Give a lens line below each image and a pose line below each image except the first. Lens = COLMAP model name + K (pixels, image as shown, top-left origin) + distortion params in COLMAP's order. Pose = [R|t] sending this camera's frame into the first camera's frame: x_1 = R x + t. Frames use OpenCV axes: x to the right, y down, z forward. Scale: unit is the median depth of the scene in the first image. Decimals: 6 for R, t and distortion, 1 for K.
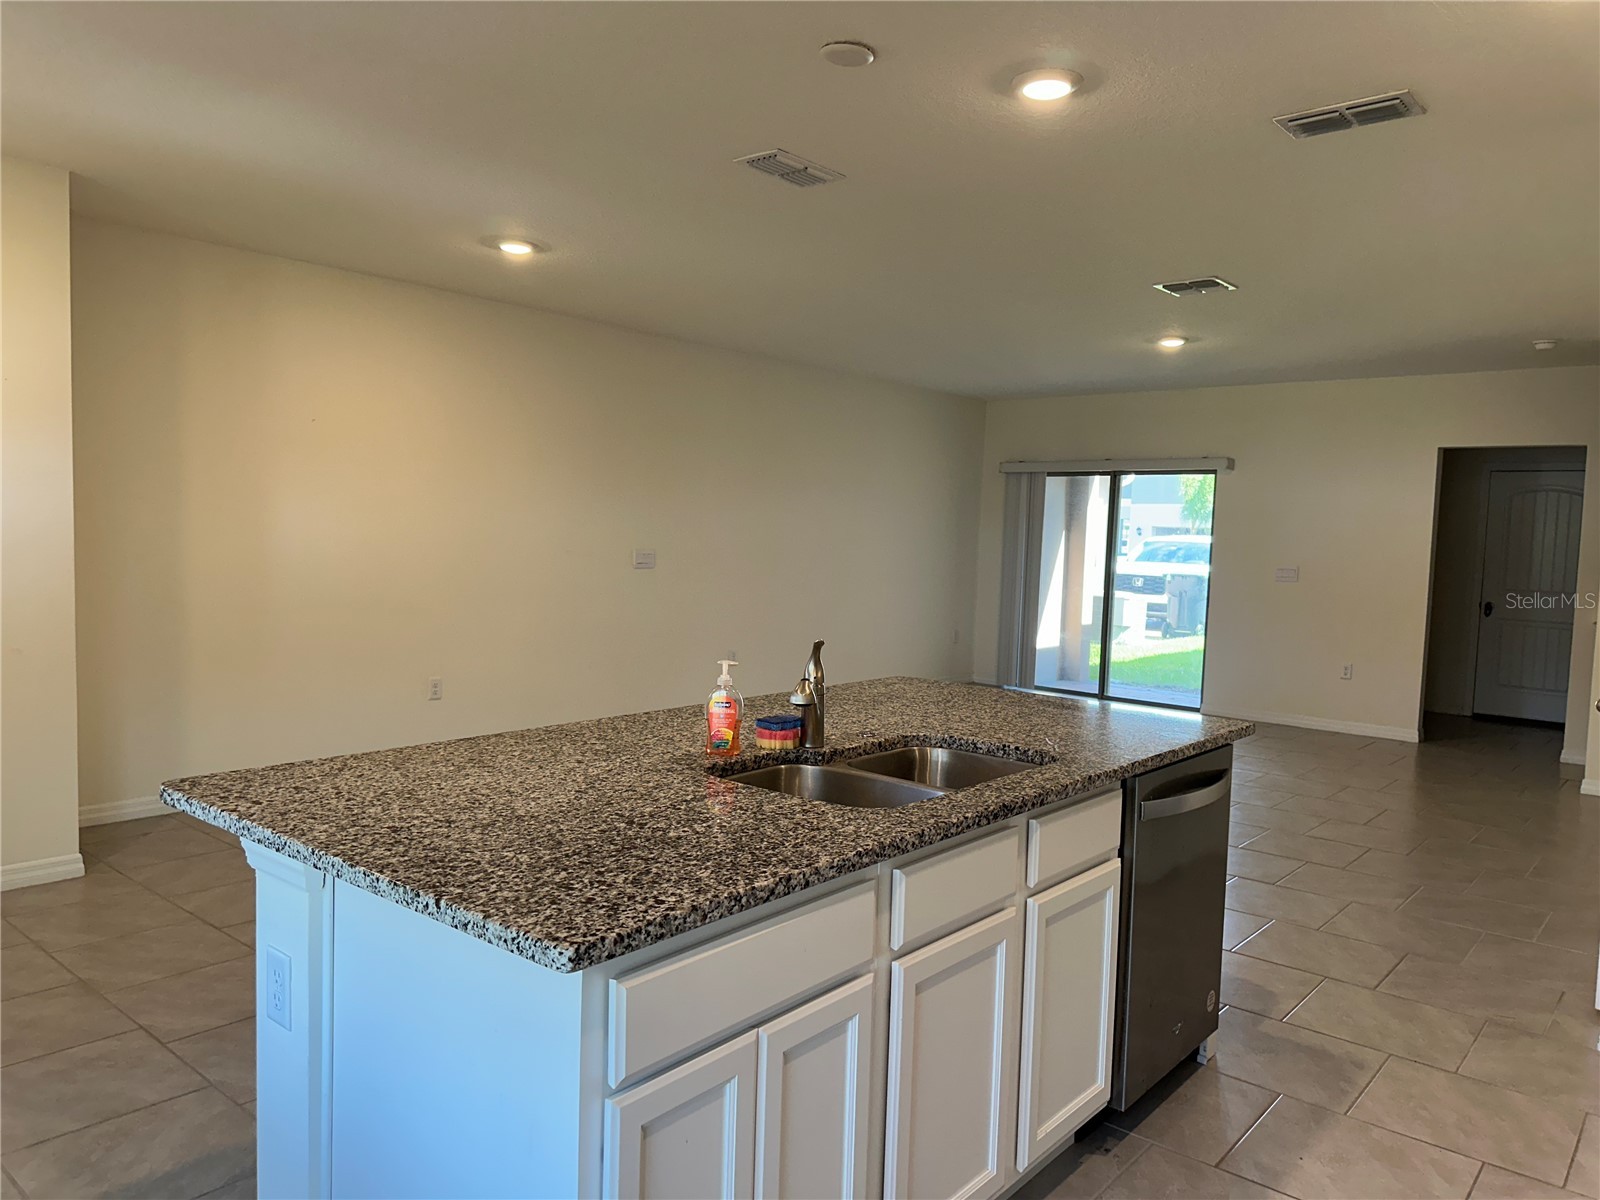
lens RADIAL K [[1113.7, 0, 813.5], [0, 1113.7, 600.0], [0, 0, 1]] dist [0.091937, -0.160811]
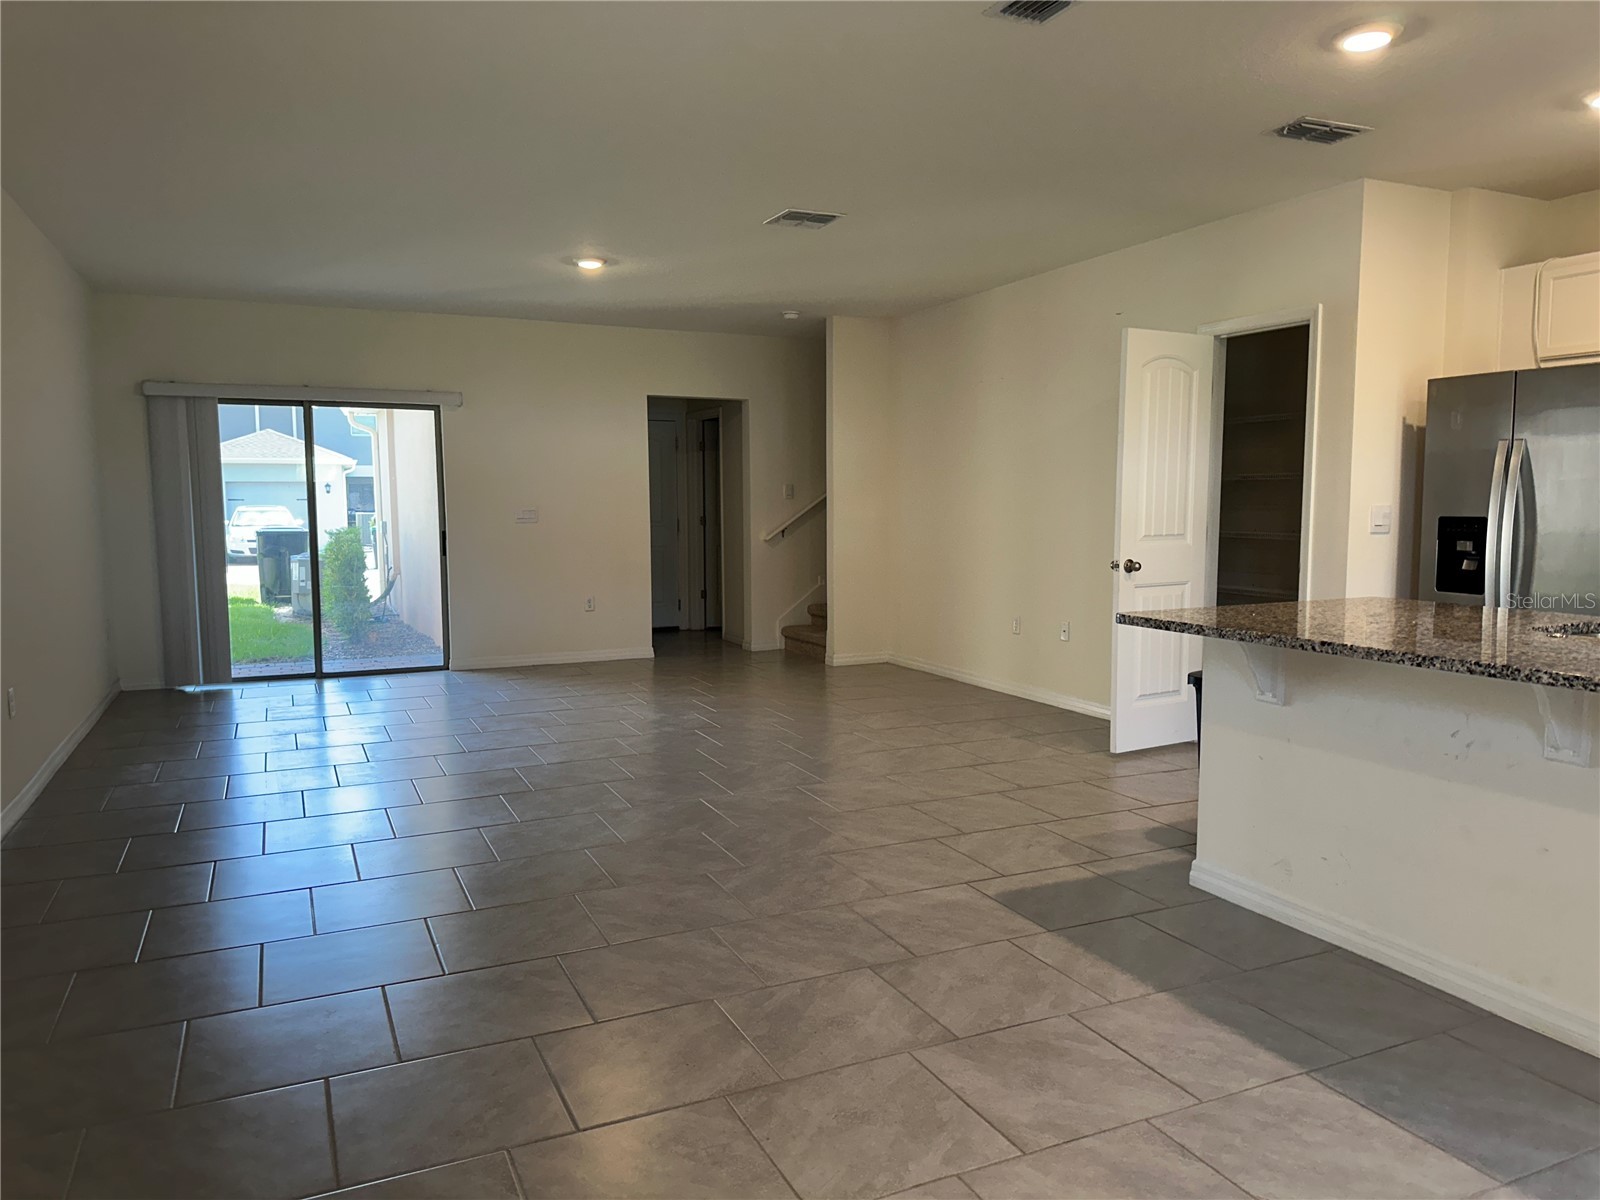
lens RADIAL K [[1113.7, 0, 813.5], [0, 1113.7, 600.0], [0, 0, 1]] dist [0.091937, -0.160811]
pose [[0.411453, -0.116900, 0.903903, -0.393928], [0.074662, 0.992731, 0.094402, -0.023743], [-0.908368, 0.028646, 0.417190, 0.373266]]
